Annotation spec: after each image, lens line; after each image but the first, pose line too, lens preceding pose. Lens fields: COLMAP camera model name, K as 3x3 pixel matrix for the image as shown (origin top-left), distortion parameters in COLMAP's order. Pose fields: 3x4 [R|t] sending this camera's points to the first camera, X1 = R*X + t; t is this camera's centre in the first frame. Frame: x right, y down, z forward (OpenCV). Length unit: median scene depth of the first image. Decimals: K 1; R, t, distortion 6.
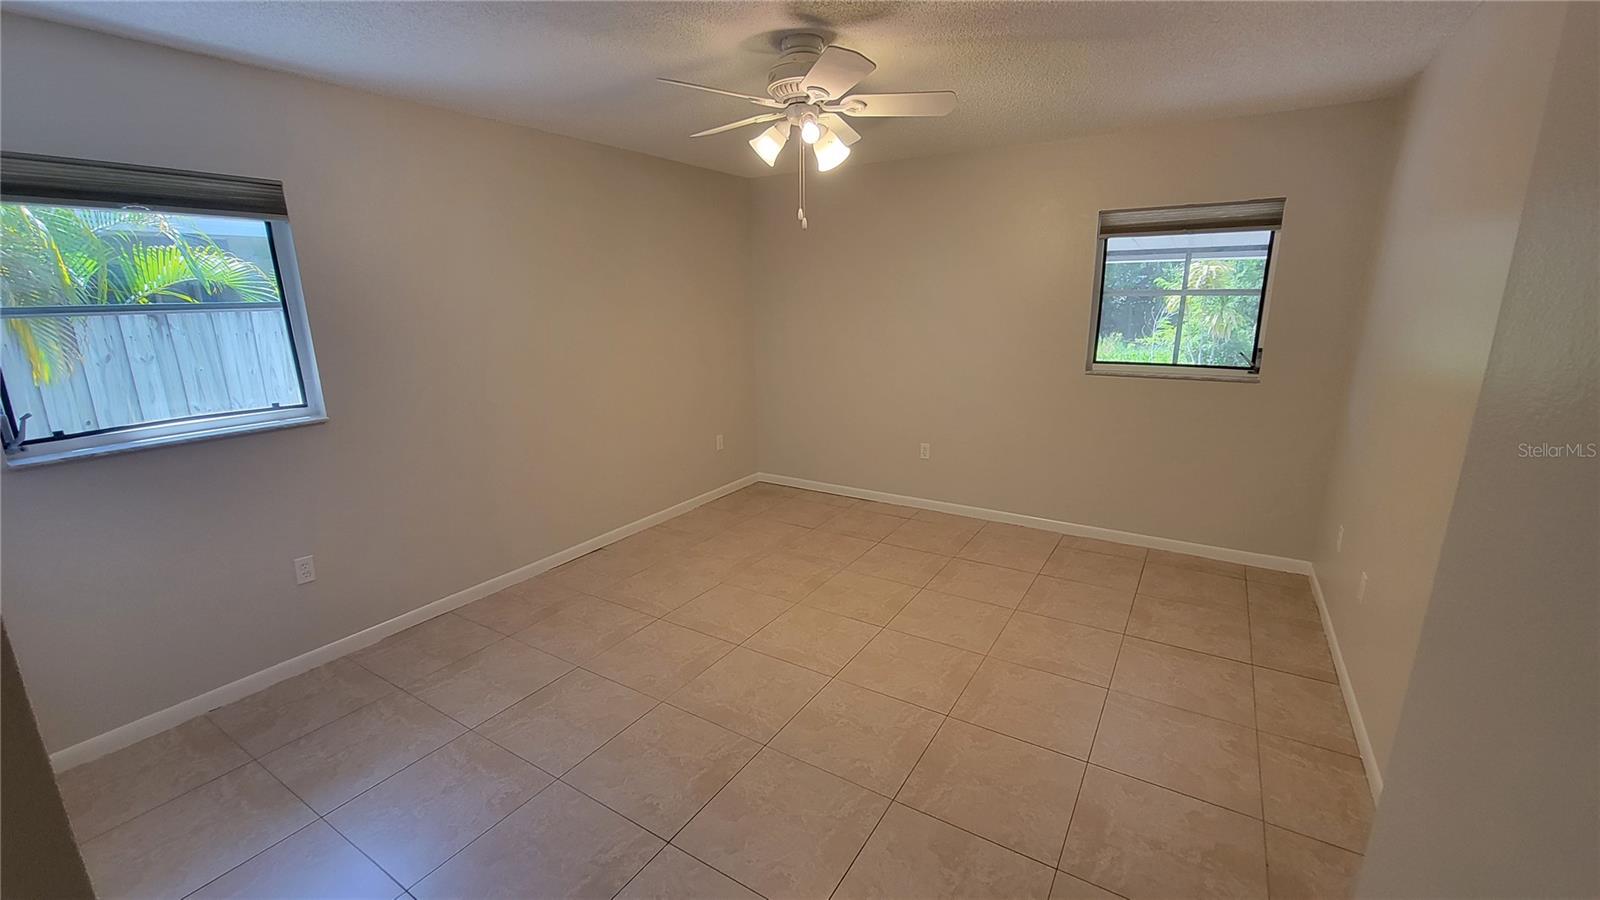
lens RADIAL K [[655.5, 0, 800.9], [0, 655.5, 456.0], [0, 0, 1]] dist [-0.002637, -0.000376]
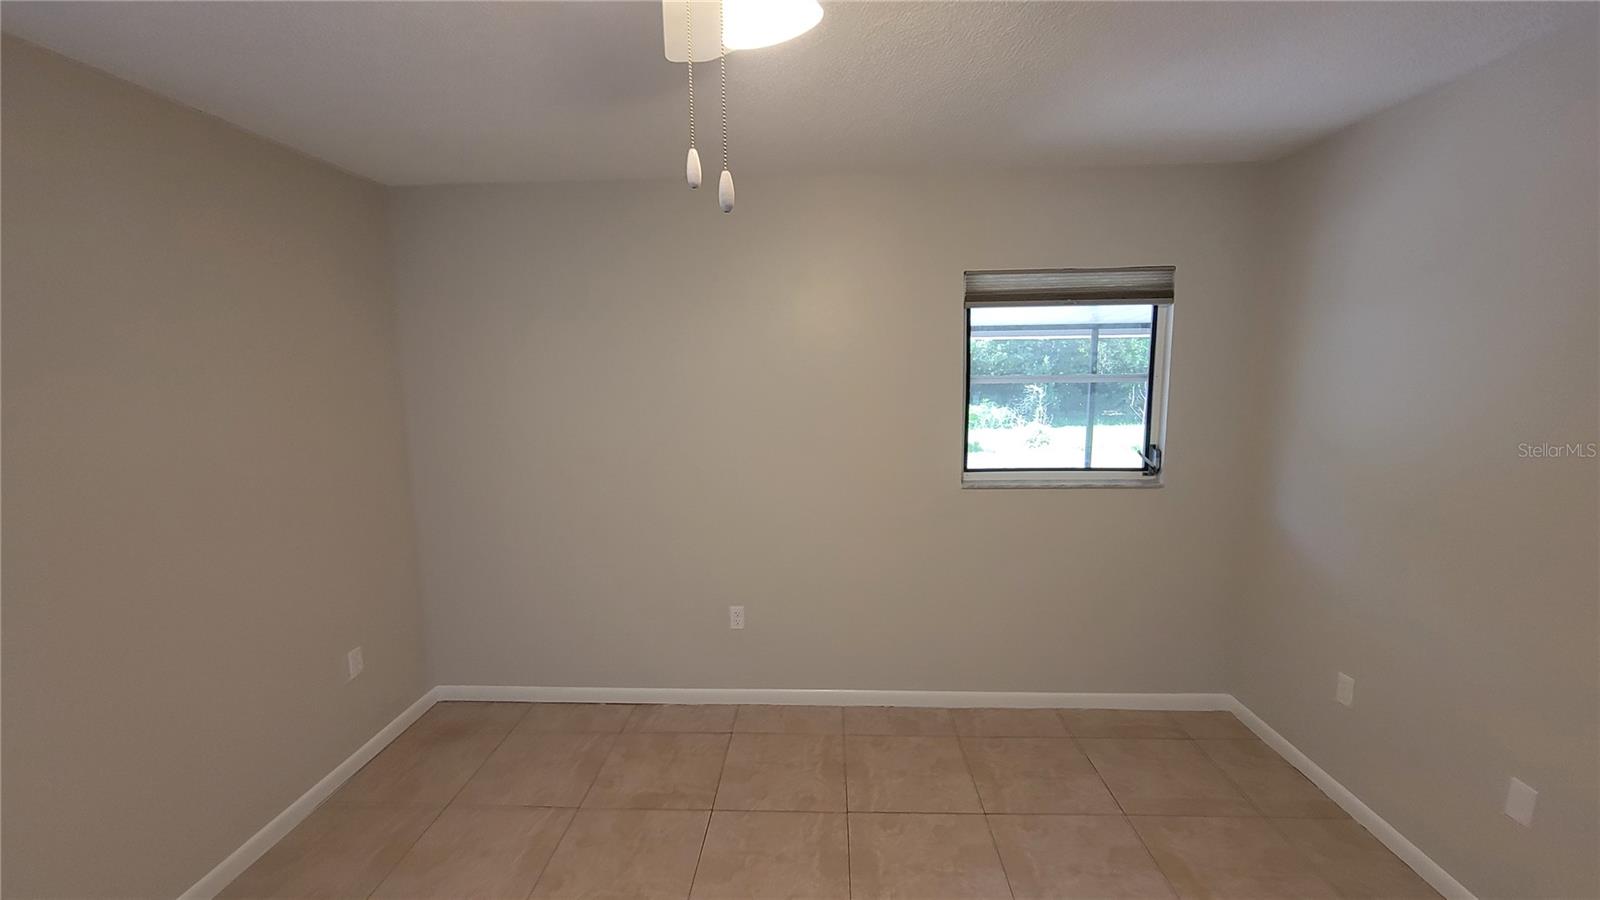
lens RADIAL K [[655.5, 0, 800.9], [0, 655.5, 456.0], [0, 0, 1]] dist [-0.002637, -0.000376]
pose [[0.869297, -0.068979, 0.489454, -0.079649], [0.123620, 0.989086, -0.080164, -0.133572], [-0.478582, 0.130193, 0.868337, 0.480201]]
